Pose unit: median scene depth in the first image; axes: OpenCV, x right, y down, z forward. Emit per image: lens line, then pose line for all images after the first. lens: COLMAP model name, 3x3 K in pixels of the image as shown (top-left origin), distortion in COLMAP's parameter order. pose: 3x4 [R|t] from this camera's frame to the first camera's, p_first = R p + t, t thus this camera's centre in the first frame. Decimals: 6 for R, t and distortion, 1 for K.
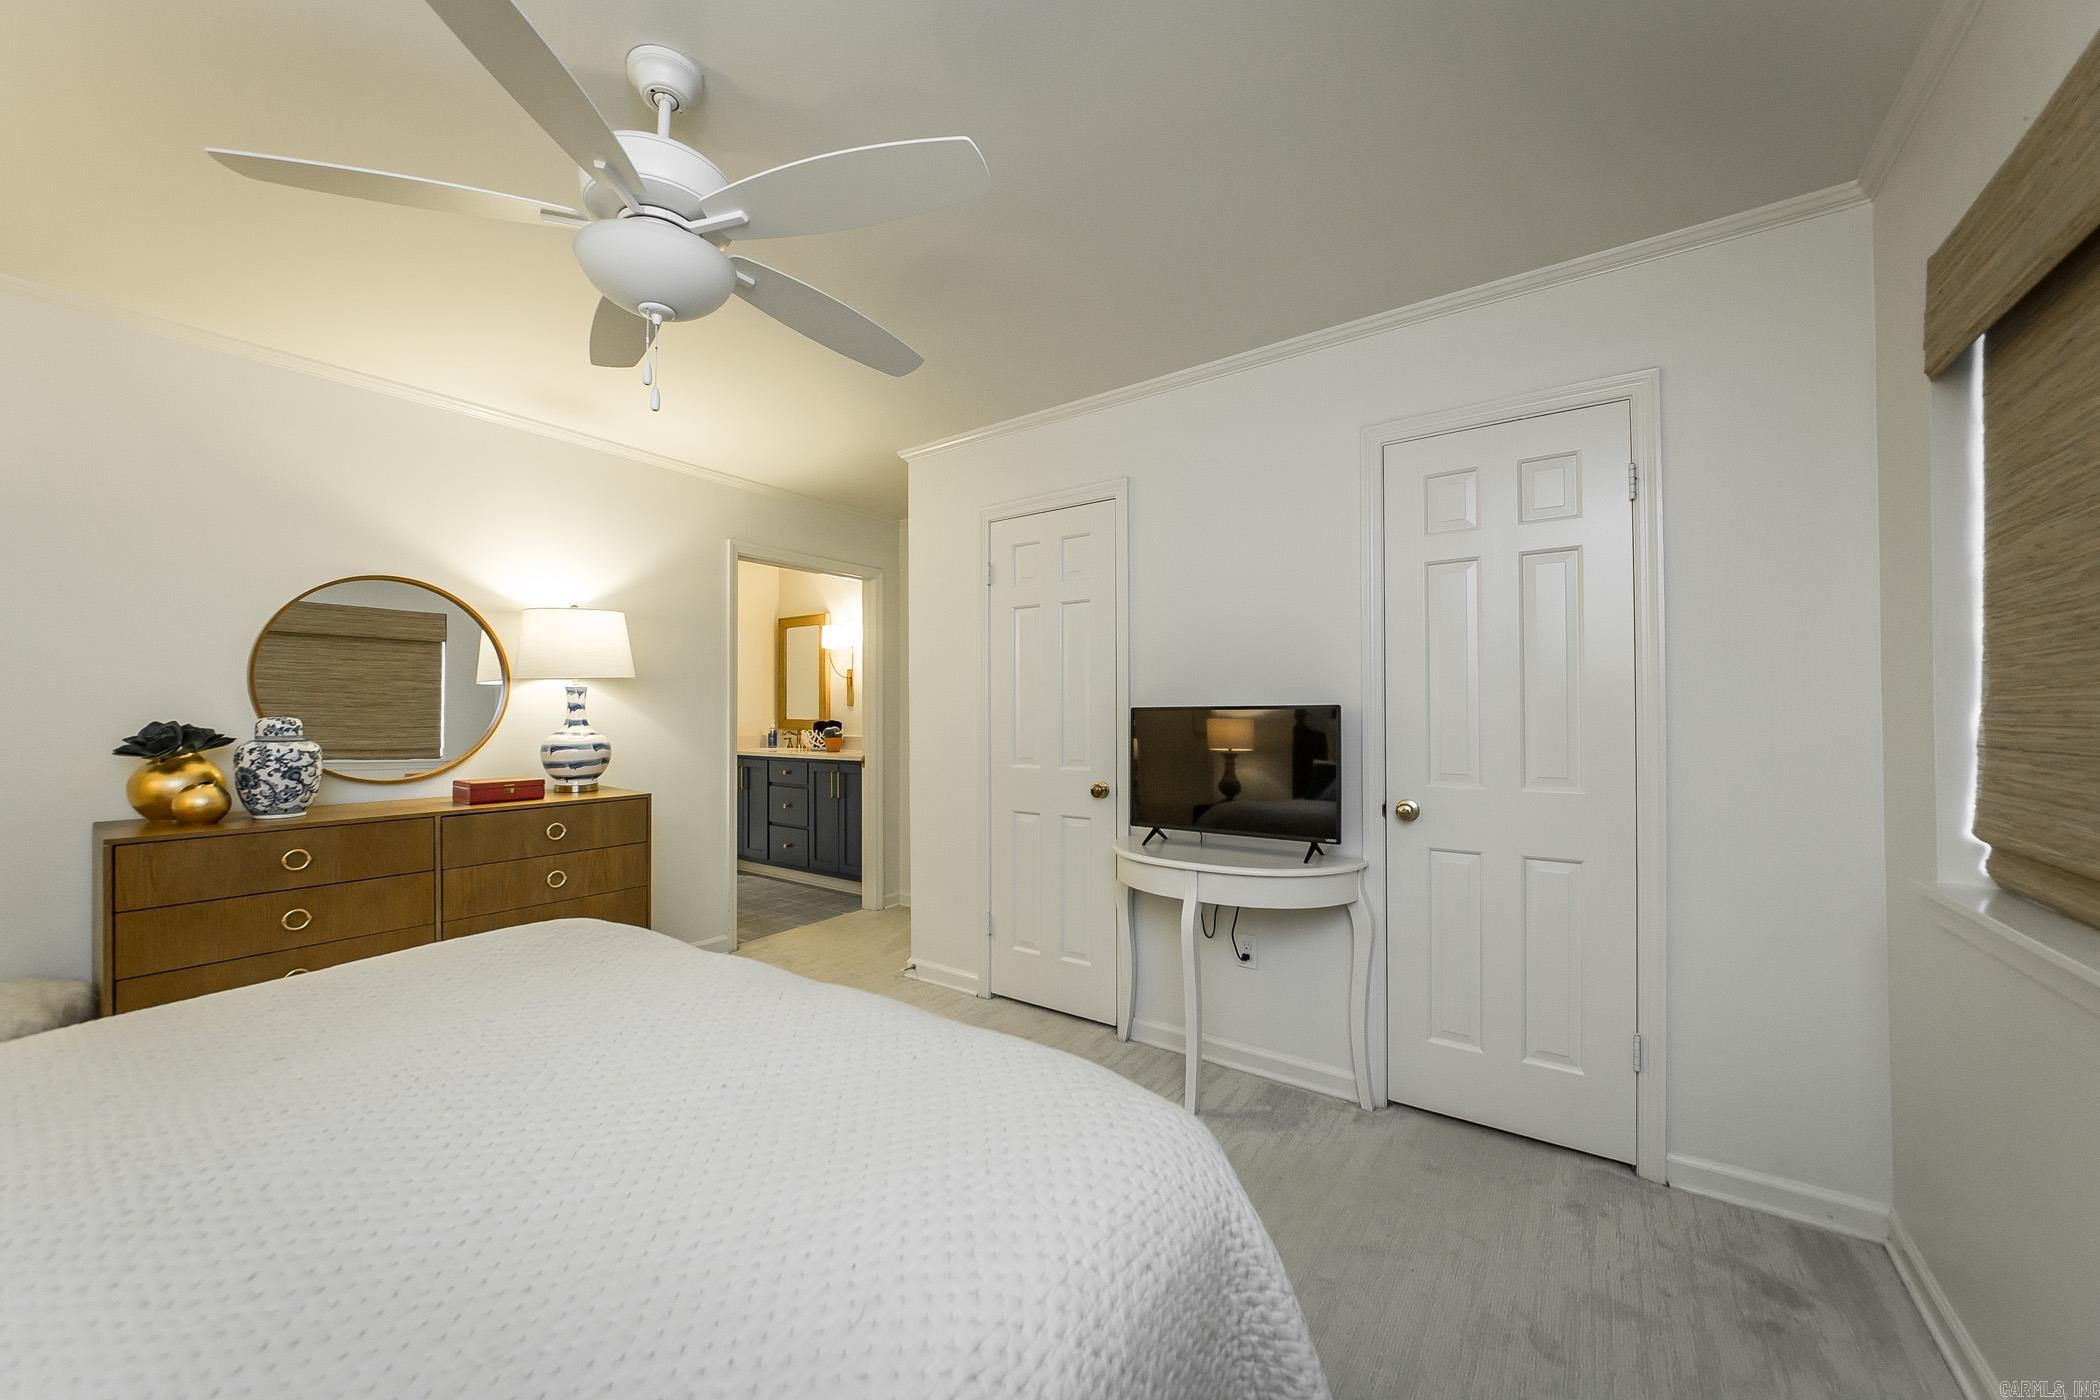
lens RADIAL K [[756.8, 0, 1051.5], [0, 756.8, 703.4], [0, 0, 1]] dist [-0.007495, -0.000061]
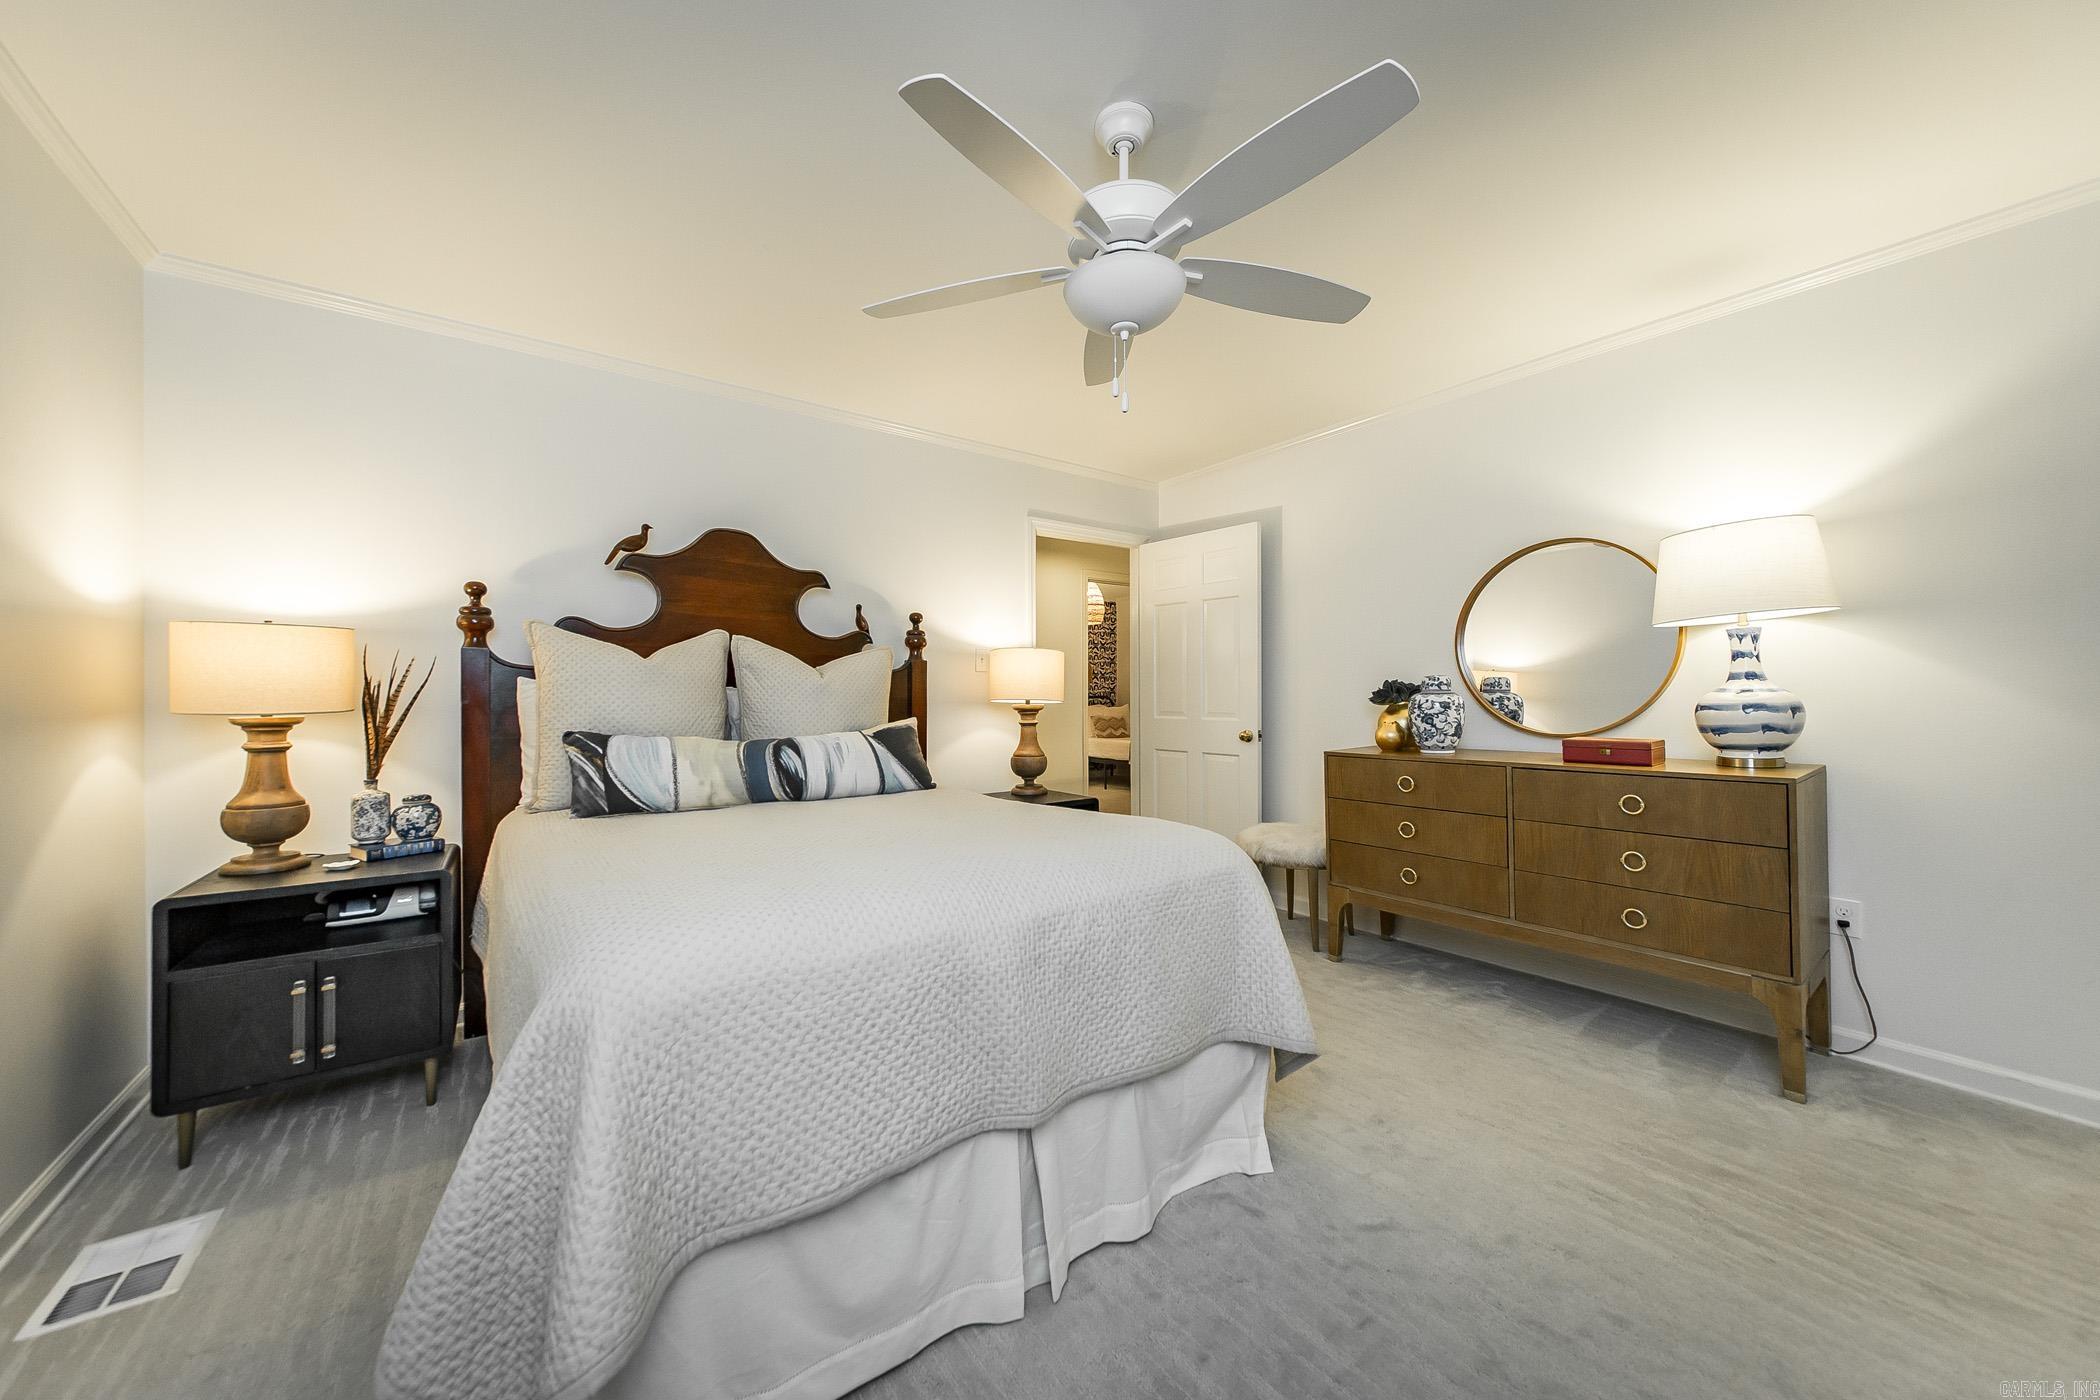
lens RADIAL K [[756.8, 0, 1051.5], [0, 756.8, 703.4], [0, 0, 1]] dist [-0.007495, -0.000061]
pose [[-0.319293, 0.011947, -0.947581, 0.302520], [0.024538, 0.999689, 0.004336, 0.032384], [0.947338, -0.021867, -0.319487, 0.571918]]
